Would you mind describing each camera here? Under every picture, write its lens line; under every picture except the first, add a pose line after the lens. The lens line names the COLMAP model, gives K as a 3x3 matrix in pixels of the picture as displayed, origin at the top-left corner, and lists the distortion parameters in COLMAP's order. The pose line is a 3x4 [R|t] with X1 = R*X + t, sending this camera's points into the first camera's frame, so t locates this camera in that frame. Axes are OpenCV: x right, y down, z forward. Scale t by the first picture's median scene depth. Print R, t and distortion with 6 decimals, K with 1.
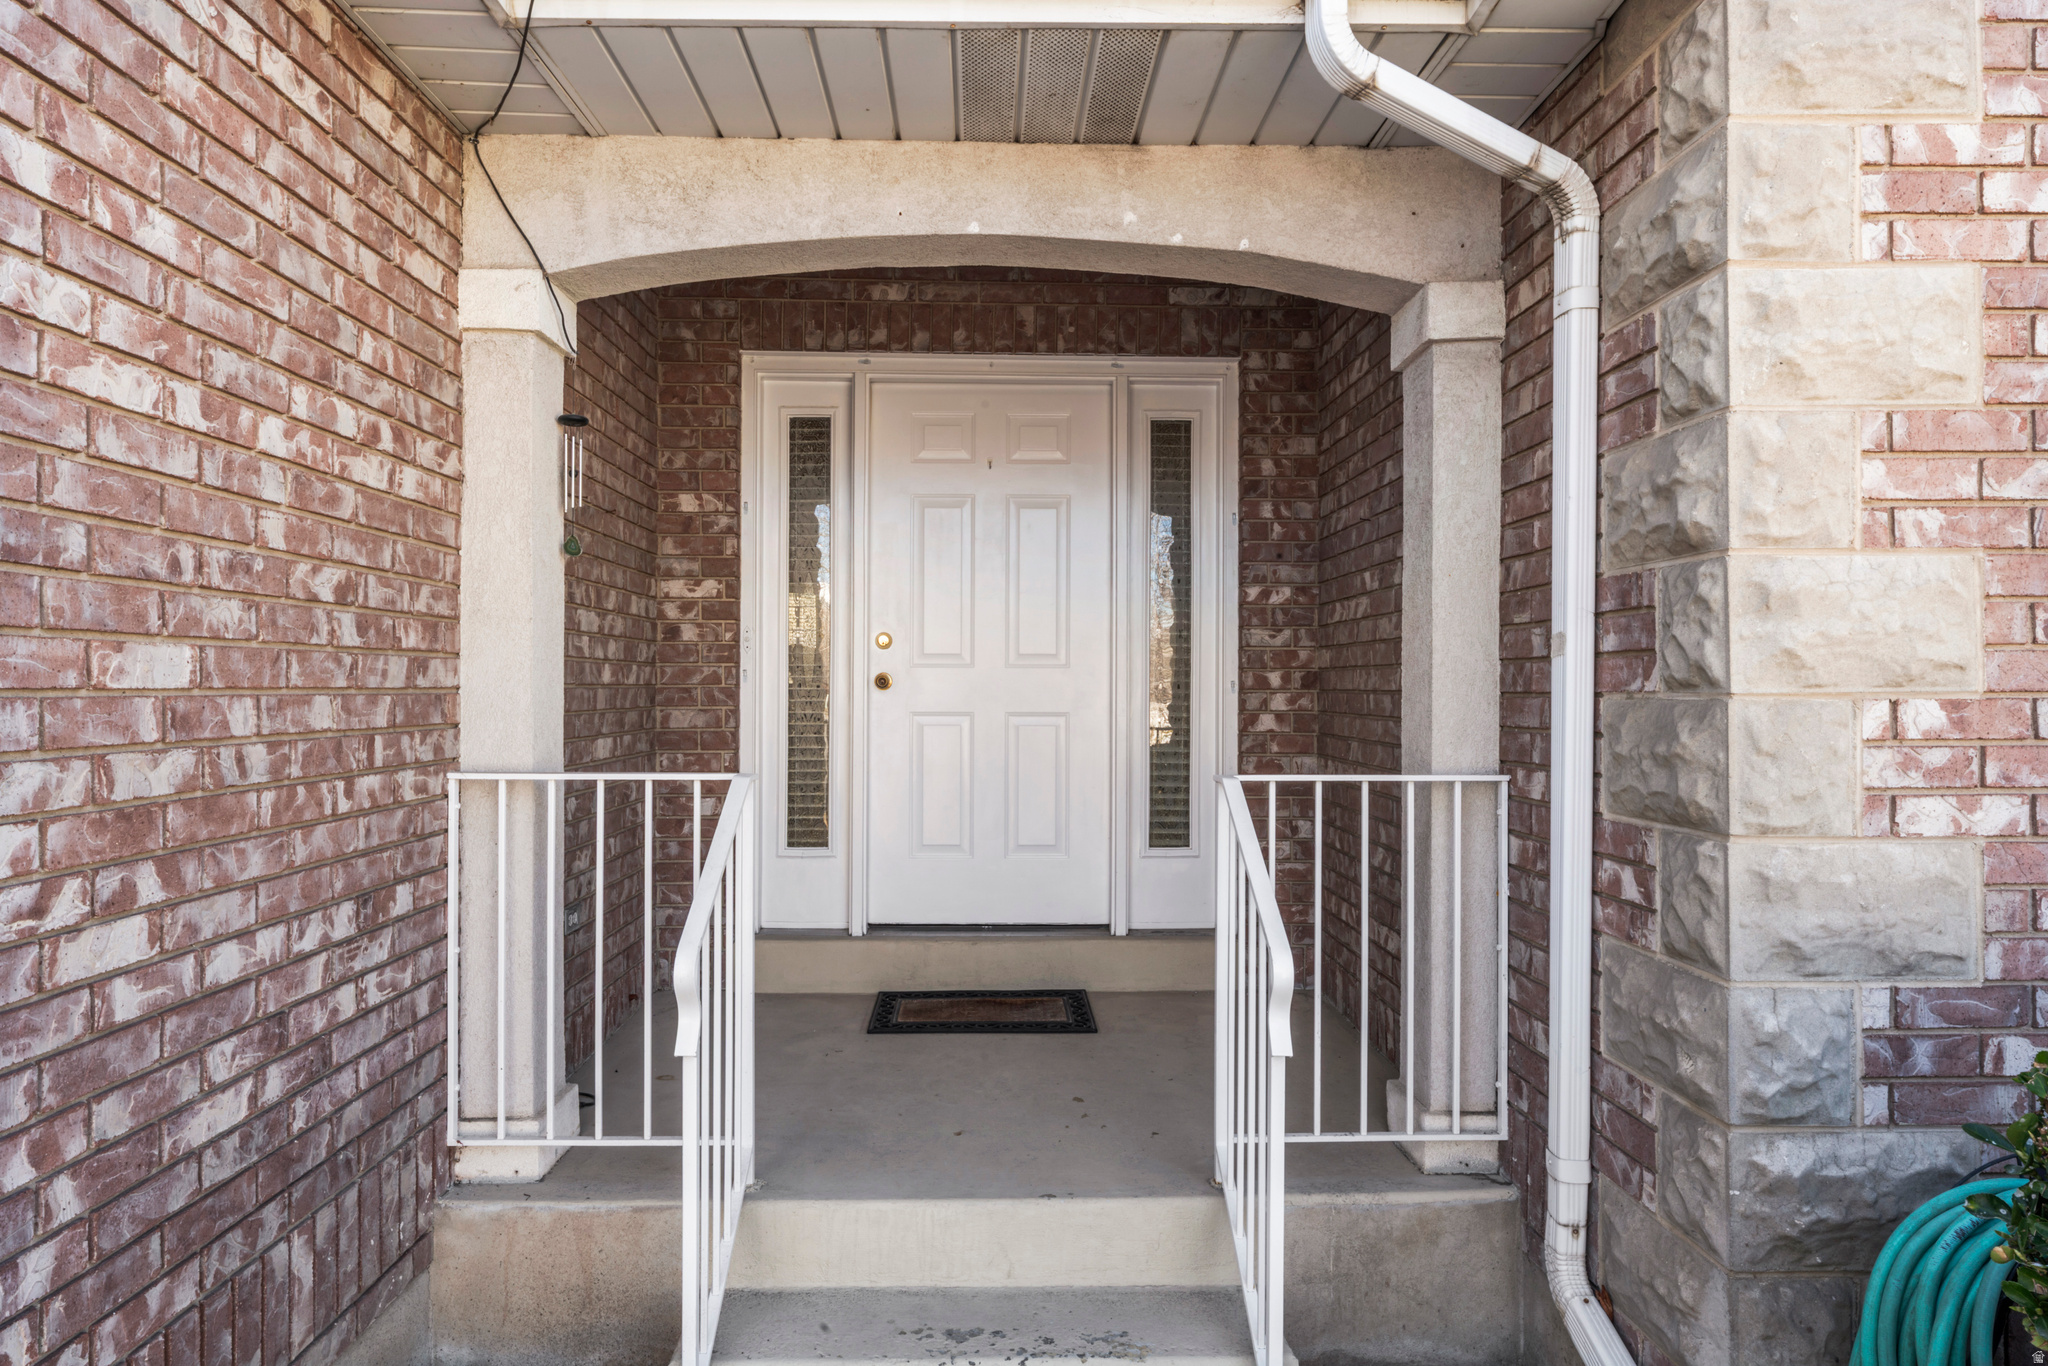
lens RADIAL K [[1269.7, 0, 1024.0], [0, 1269.7, 683.0], [0, 0, 1]] dist [0.041481, 0.000394]
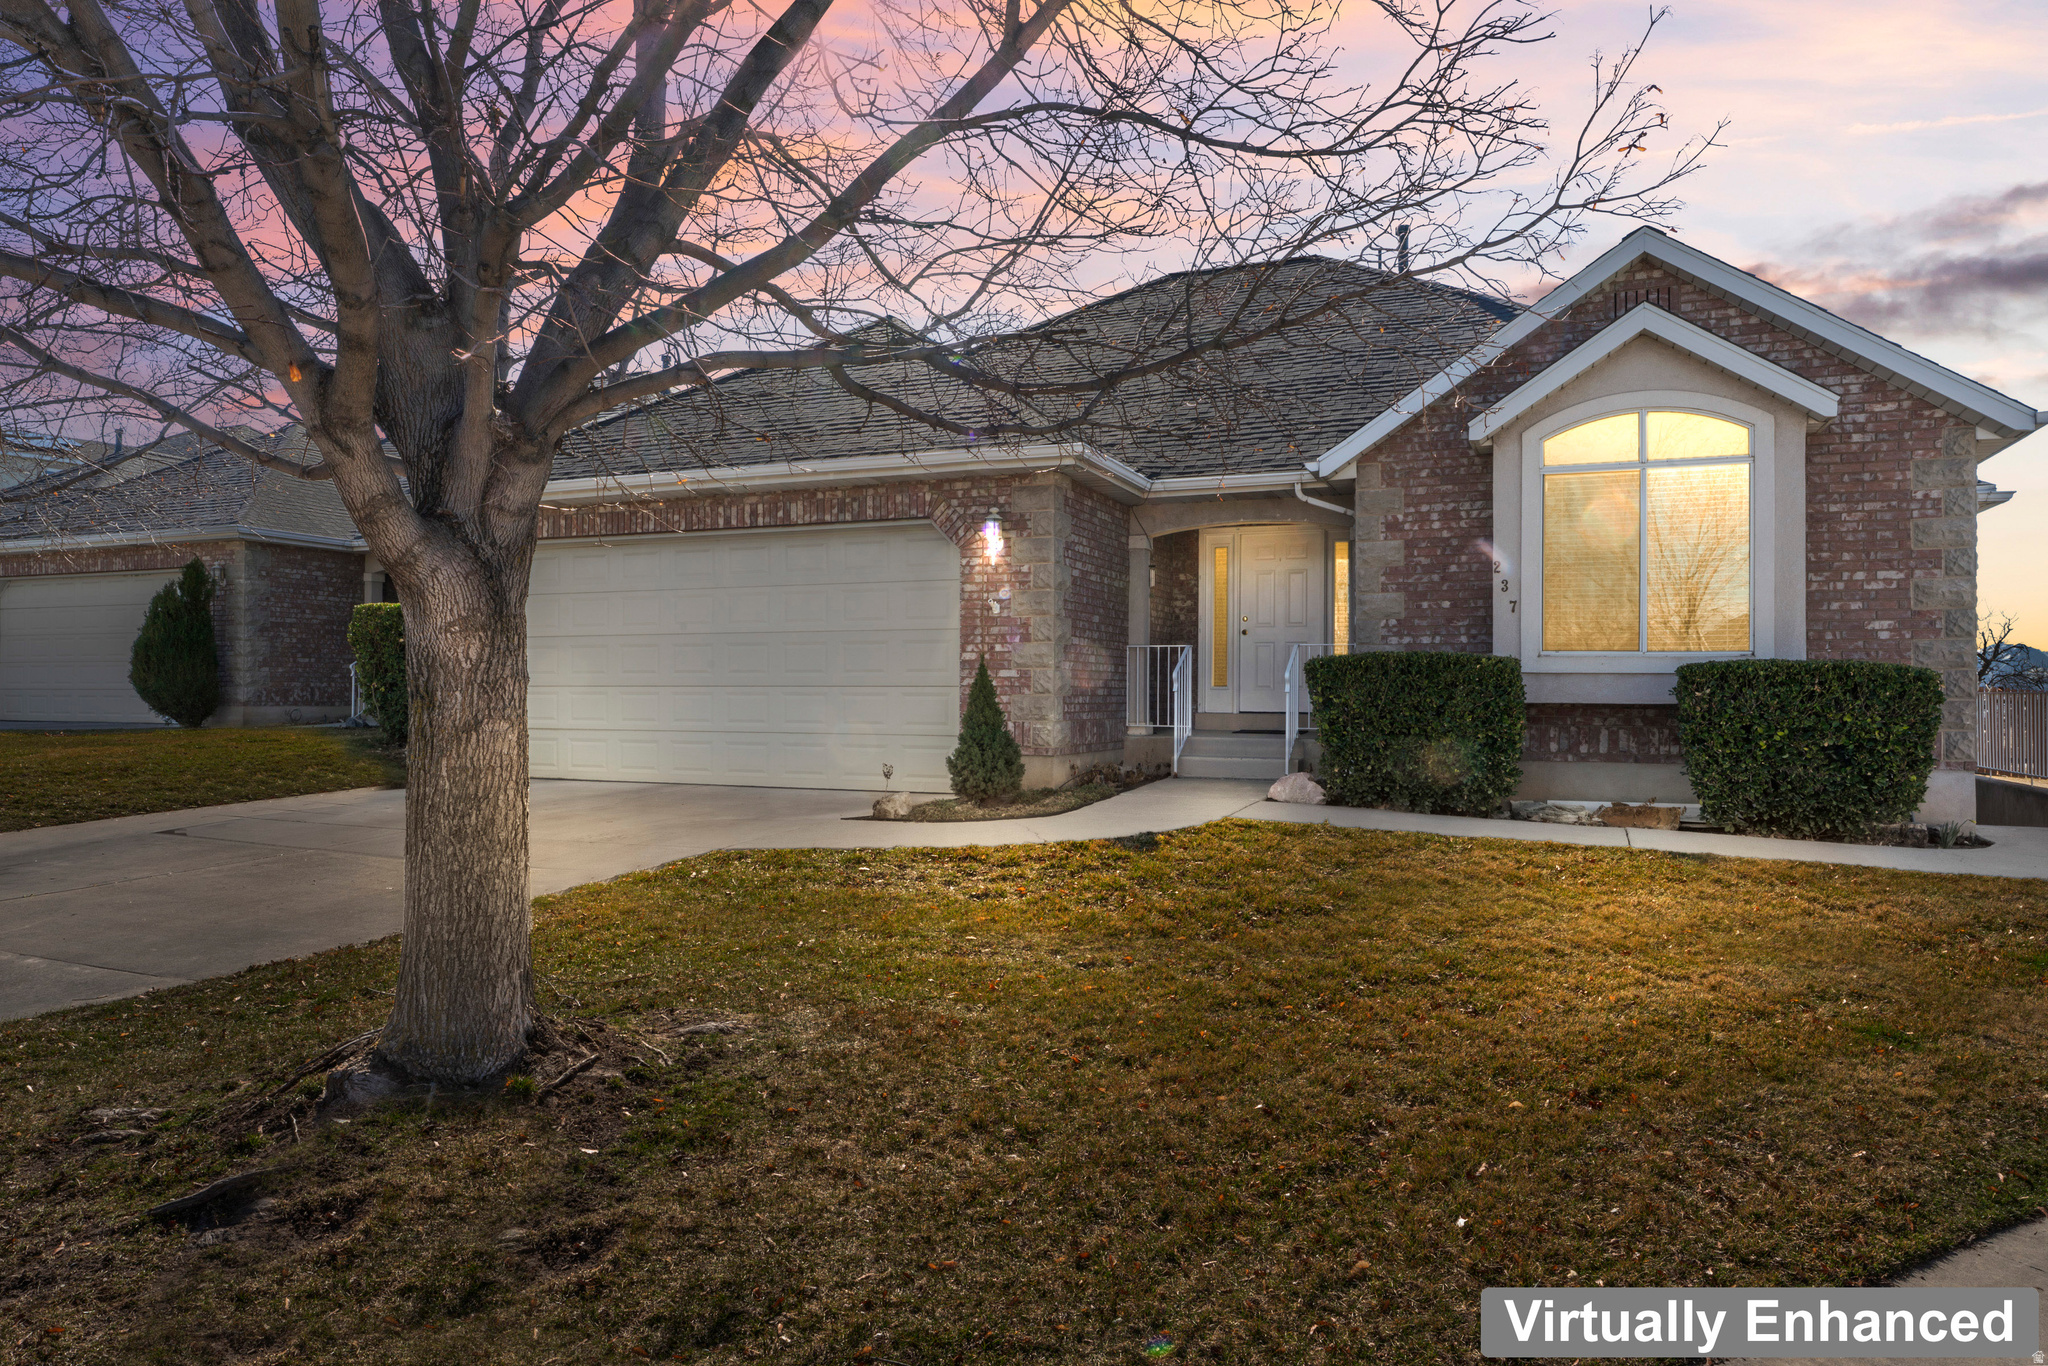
lens RADIAL K [[1269.7, 0, 1024.0], [0, 1269.7, 683.0], [0, 0, 1]] dist [0.041481, 0.000394]
pose [[0.917066, 0.000580, -0.398734, 1.343638], [-0.003061, 0.999980, -0.005584, 0.301741], [0.398723, 0.006342, 0.917050, -4.344721]]
